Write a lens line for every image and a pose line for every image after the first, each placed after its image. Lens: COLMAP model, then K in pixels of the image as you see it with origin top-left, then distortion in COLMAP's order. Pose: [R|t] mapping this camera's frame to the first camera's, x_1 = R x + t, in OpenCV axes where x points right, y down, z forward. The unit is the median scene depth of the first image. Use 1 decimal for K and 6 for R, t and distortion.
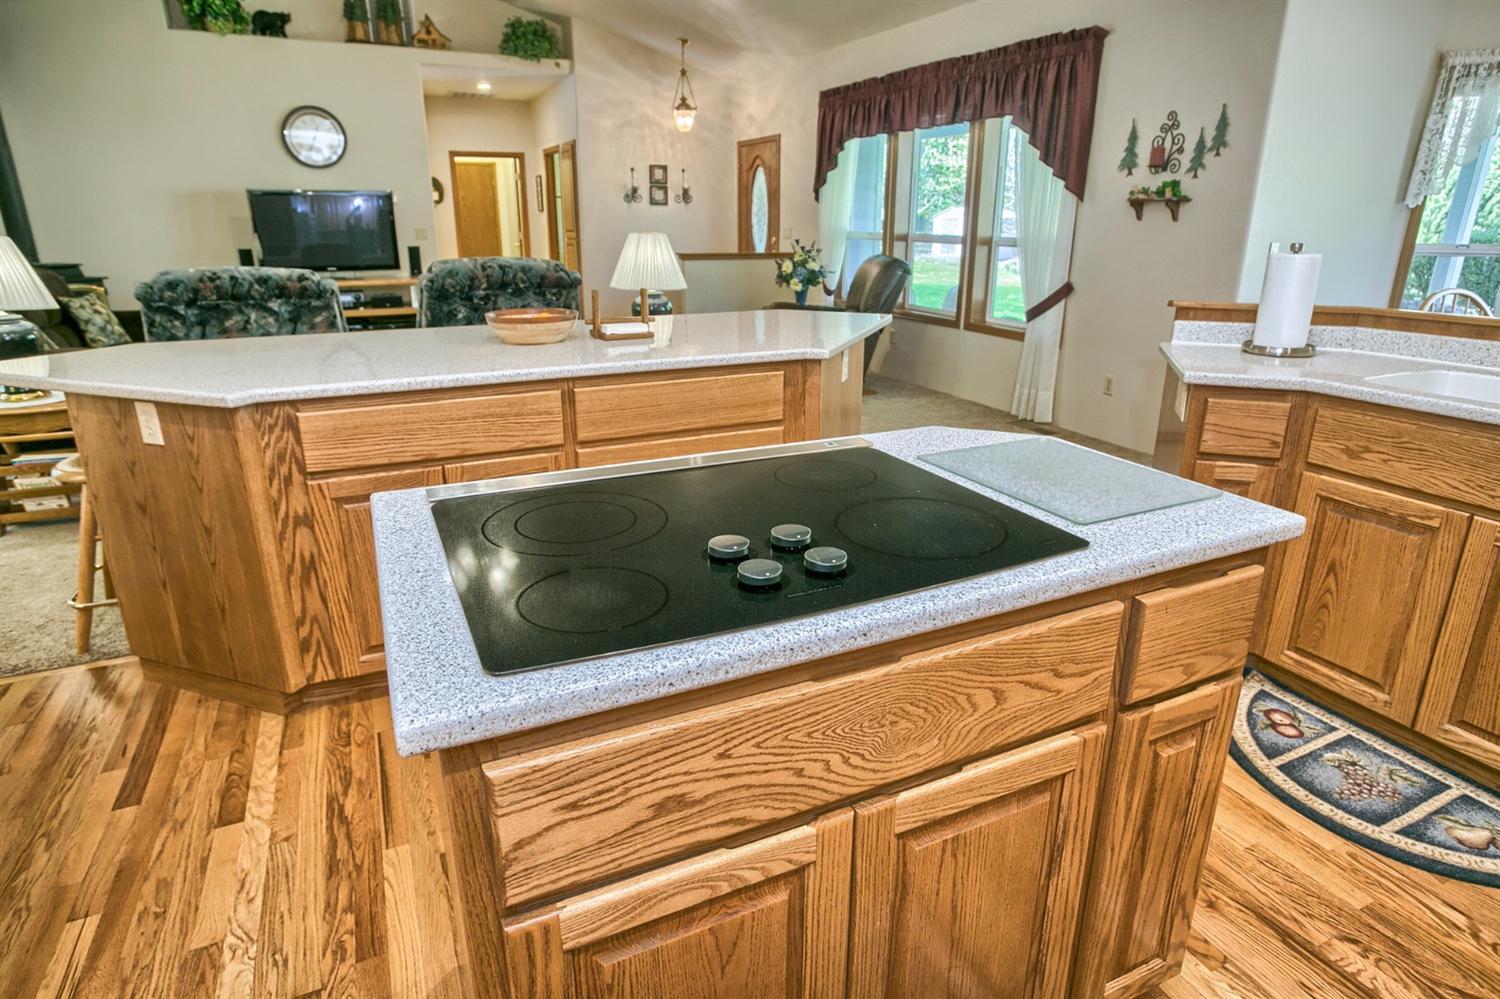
lens RADIAL K [[837.1, 0, 751.2], [0, 837.1, 490.5], [0, 0, 1]] dist [-0.057470, 0.043129]
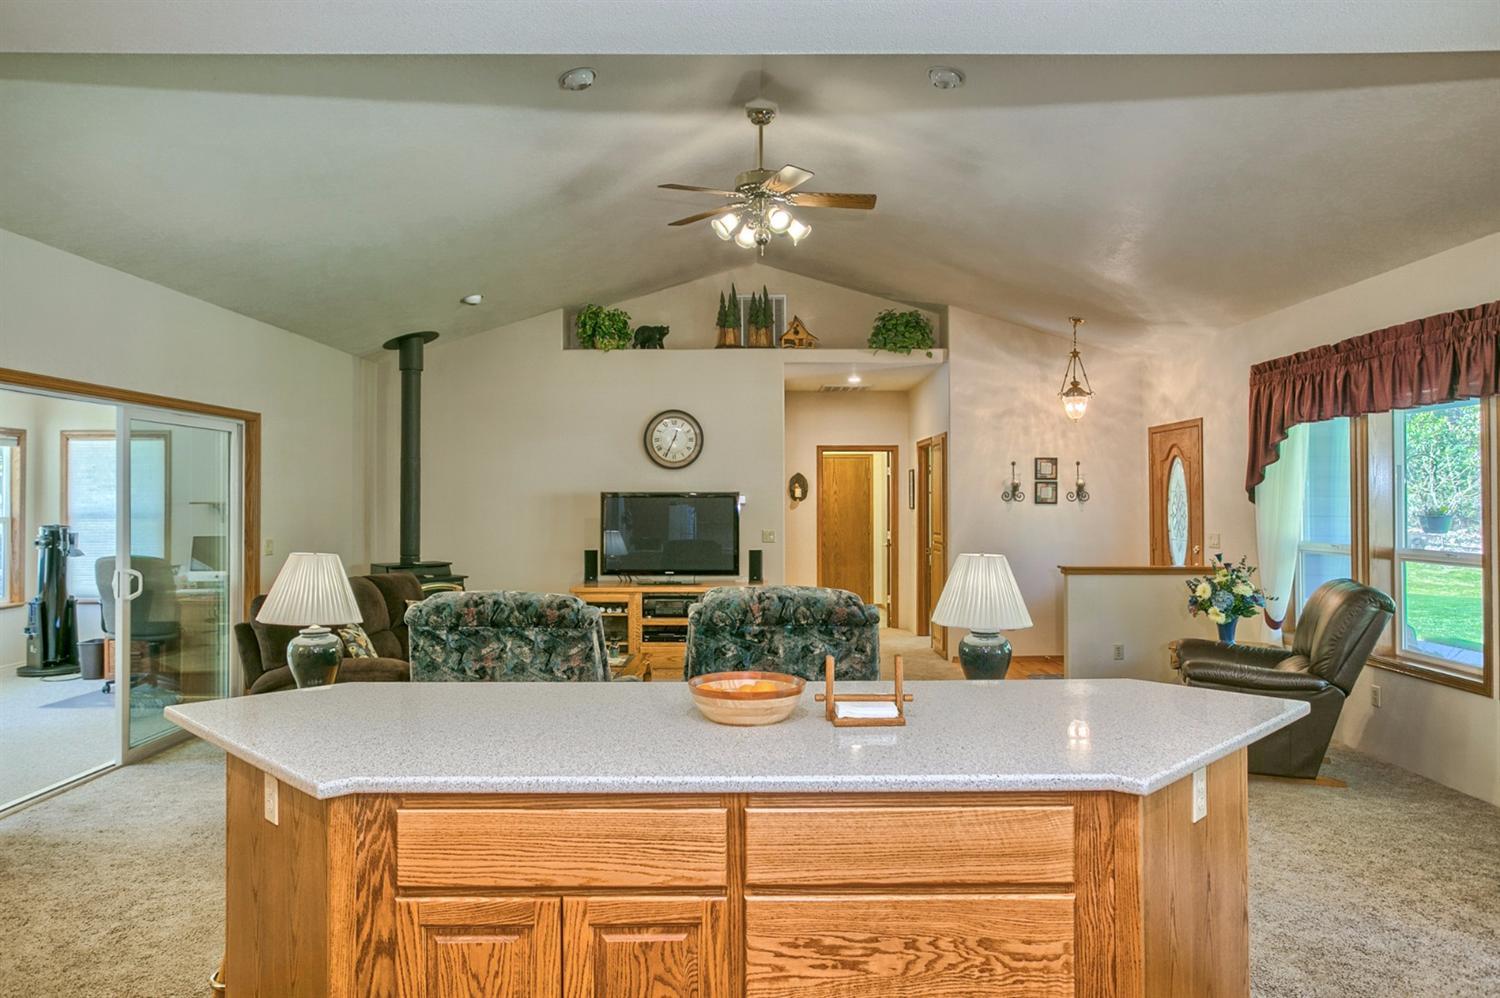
lens RADIAL K [[987.3, 0, 750.0], [0, 987.3, 499.0], [0, 0, 1]] dist [-0.037219, 0.048366]
pose [[0.903309, -0.008017, -0.428915, 0.063614], [-0.127177, 0.949875, -0.285594, -0.054755], [0.409705, 0.312528, 0.857011, 0.079941]]
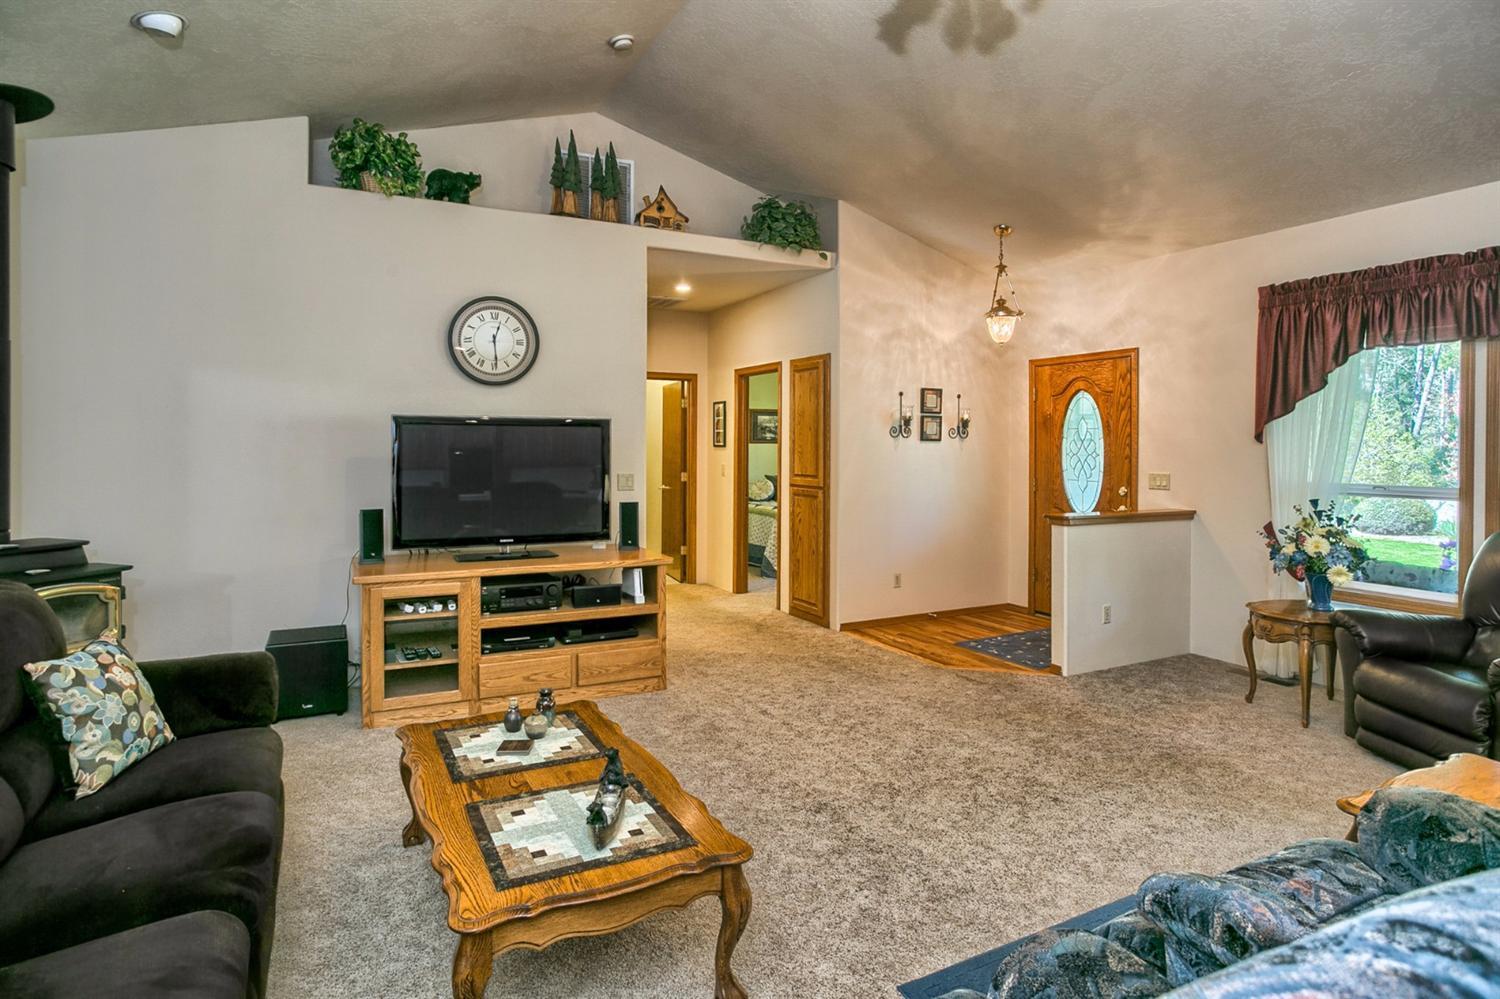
lens RADIAL K [[808.5, 0, 752.4], [0, 808.5, 455.7], [0, 0, 1]] dist [-0.054668, 0.040913]
pose [[0.998897, -0.000870, 0.046940, -0.460310], [0.014769, 0.954890, -0.296593, -0.194324], [-0.044565, 0.296959, 0.953850, 0.529571]]
